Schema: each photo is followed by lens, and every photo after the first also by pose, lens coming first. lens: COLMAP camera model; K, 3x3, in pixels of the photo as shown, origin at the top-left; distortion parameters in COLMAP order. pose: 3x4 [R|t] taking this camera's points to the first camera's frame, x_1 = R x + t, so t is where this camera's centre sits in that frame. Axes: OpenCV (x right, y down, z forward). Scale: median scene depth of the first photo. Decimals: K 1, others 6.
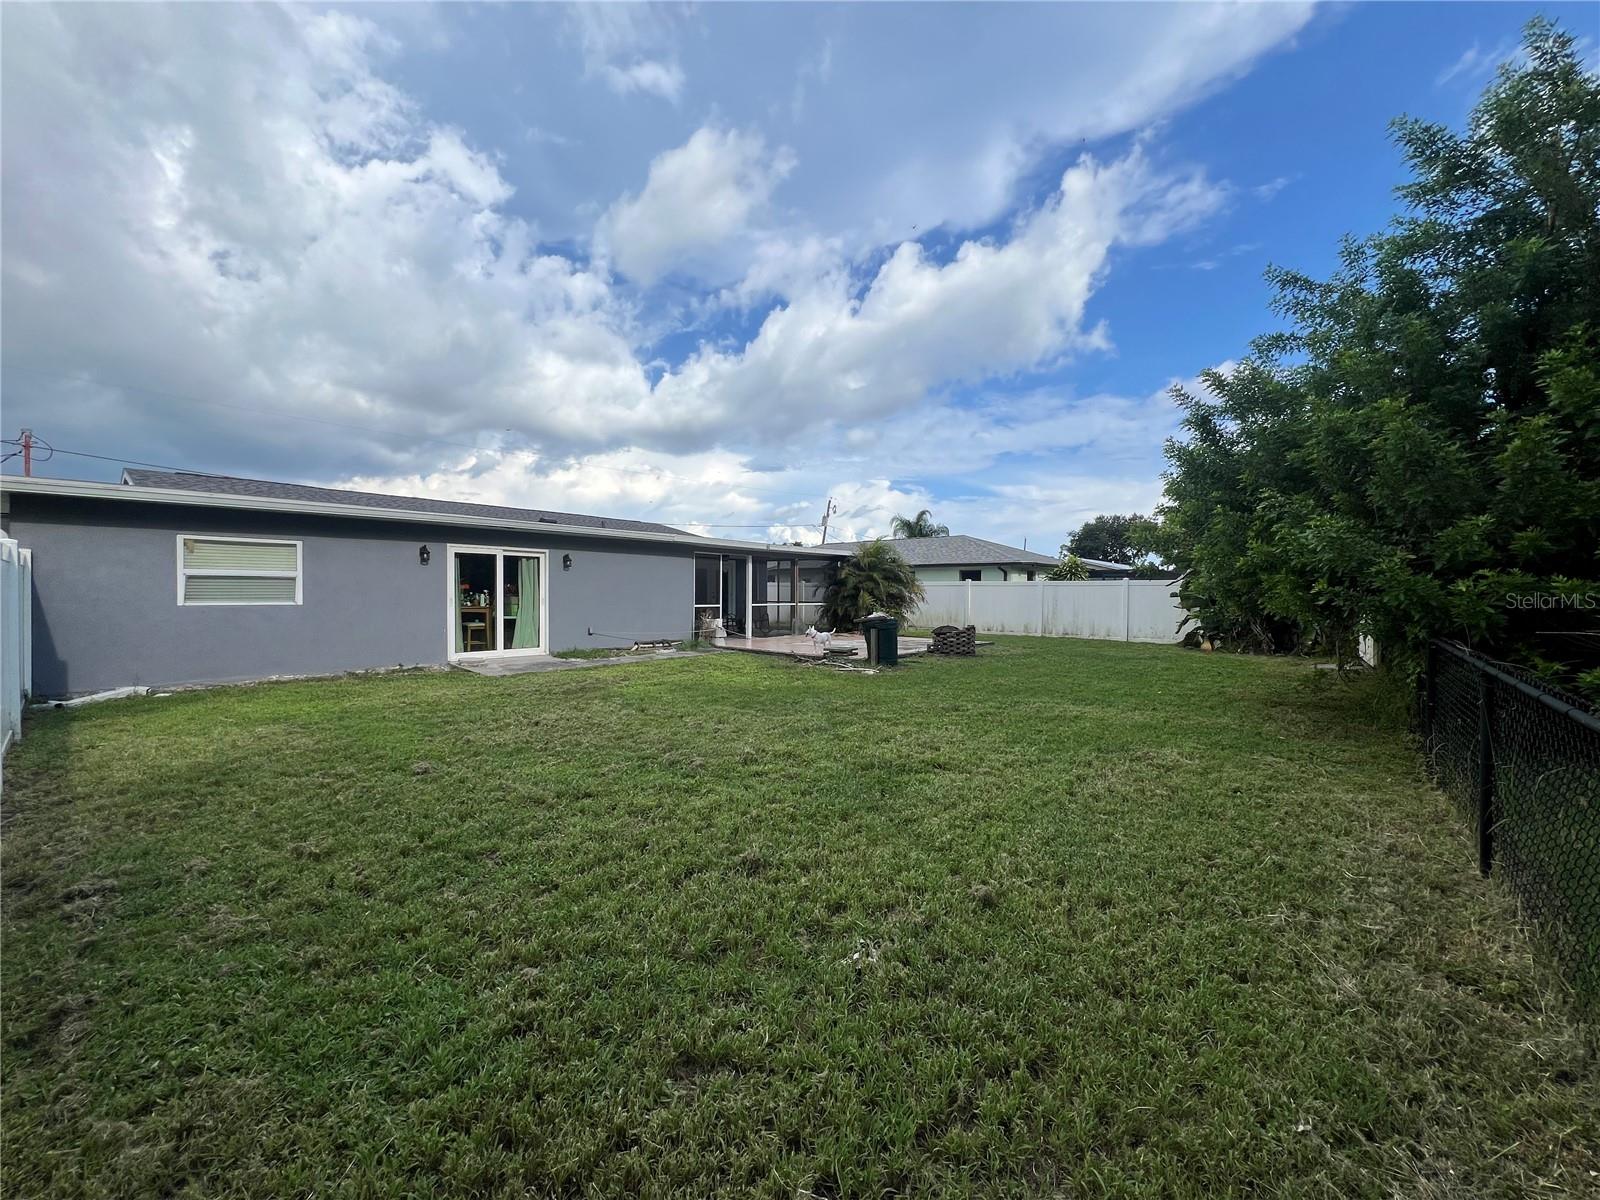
lens RADIAL K [[645.0, 0, 800.3], [0, 645.0, 595.9], [0, 0, 1]] dist [-0.000080, 0.000012]
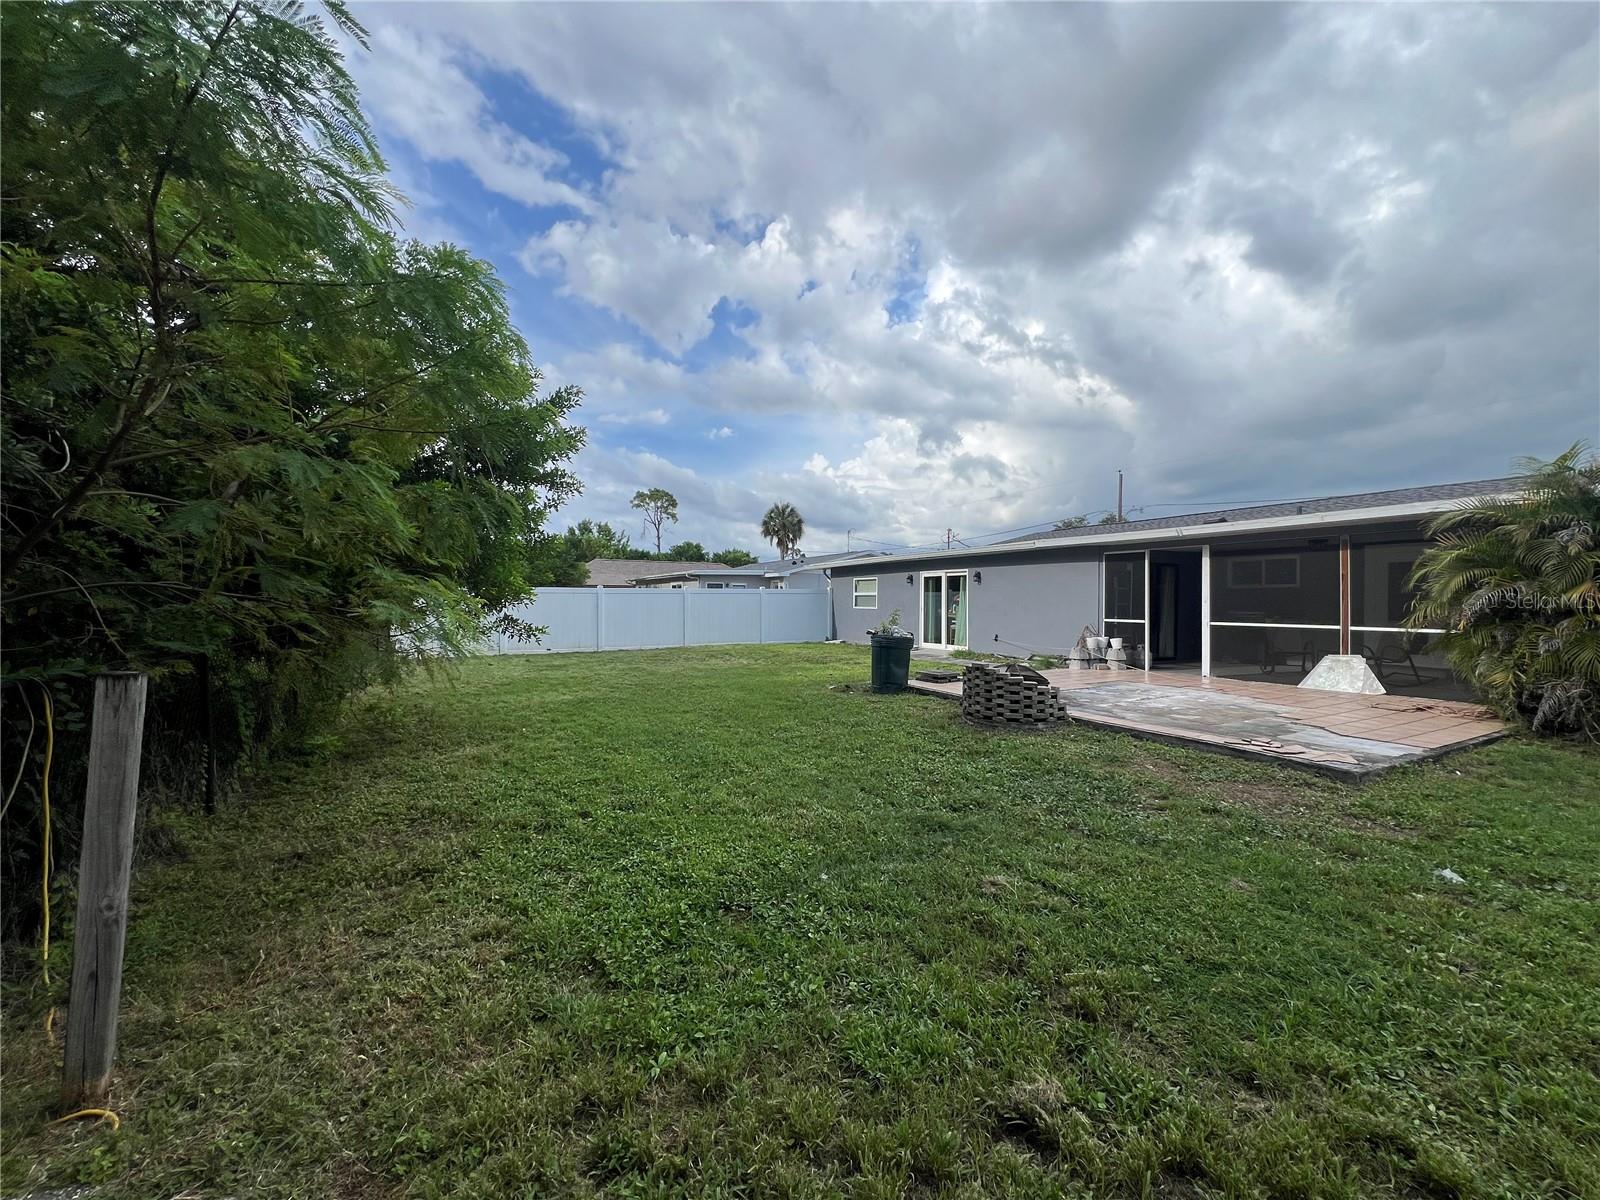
lens RADIAL K [[645.0, 0, 798.6], [0, 645.0, 597.8], [0, 0, 1]] dist [-0.000080, 0.000012]
pose [[-0.332848, -0.006015, -0.942961, 0.874286], [-0.007446, 0.999965, -0.003750, -0.008857], [0.942951, 0.005773, -0.332881, 1.090565]]
